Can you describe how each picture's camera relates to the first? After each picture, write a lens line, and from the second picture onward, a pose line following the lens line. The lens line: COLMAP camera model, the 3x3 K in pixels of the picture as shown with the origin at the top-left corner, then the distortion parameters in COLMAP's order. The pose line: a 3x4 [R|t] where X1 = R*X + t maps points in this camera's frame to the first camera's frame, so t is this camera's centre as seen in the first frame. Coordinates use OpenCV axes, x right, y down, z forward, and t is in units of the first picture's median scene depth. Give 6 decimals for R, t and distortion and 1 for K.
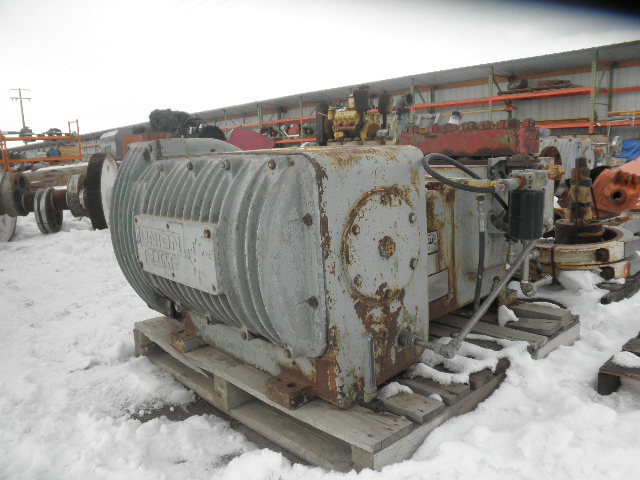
lens RADIAL K [[529.8, 0, 333.6], [0, 529.8, 242.9], [0, 0, 1]] dist [-0.138033, 0.127906]
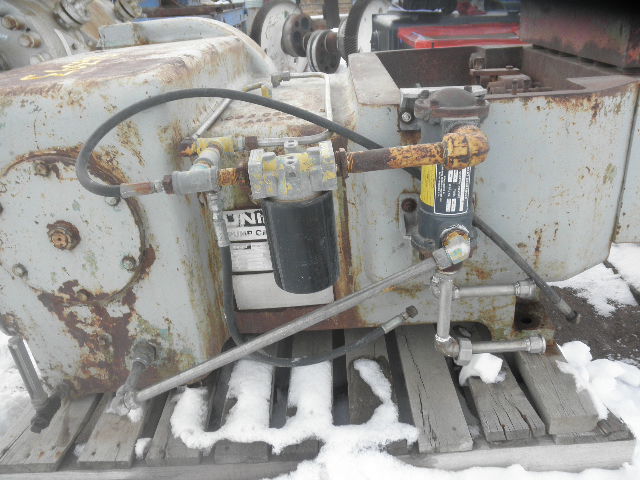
lens RADIAL K [[529.8, 0, 333.6], [0, 529.8, 242.9], [0, 0, 1]] dist [-0.138033, 0.127906]
pose [[0.730697, 0.295773, -0.615306, 0.751906], [-0.090118, 0.935180, 0.342515, -0.237939], [0.676728, -0.194825, 0.709987, 0.731277]]
